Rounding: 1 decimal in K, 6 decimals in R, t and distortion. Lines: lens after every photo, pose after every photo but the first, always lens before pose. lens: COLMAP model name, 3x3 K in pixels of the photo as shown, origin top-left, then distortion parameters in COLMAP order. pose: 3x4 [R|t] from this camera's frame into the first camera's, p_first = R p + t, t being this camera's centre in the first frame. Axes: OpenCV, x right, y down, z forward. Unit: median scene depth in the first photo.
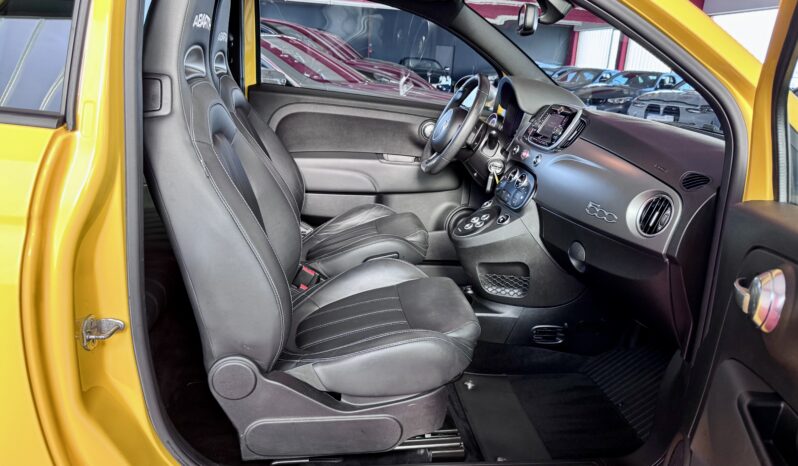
lens RADIAL K [[563.2, 0, 370.6], [0, 563.2, 231.9], [0, 0, 1]] dist [0.001636, -0.005373]
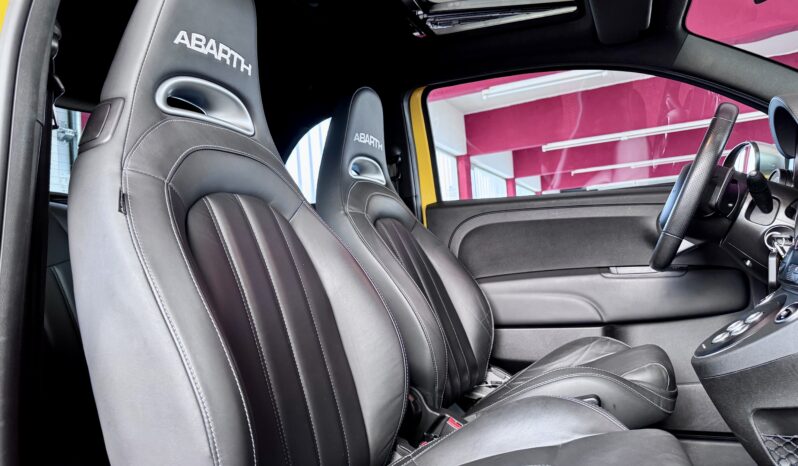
lens RADIAL K [[563.2, 0, 370.6], [0, 563.2, 231.9], [0, 0, 1]] dist [0.001636, -0.005373]
pose [[0.862025, -0.142120, -0.486534, 0.119430], [-0.023607, 0.947588, -0.318623, 0.052354], [0.506316, 0.286146, 0.813489, 0.280770]]
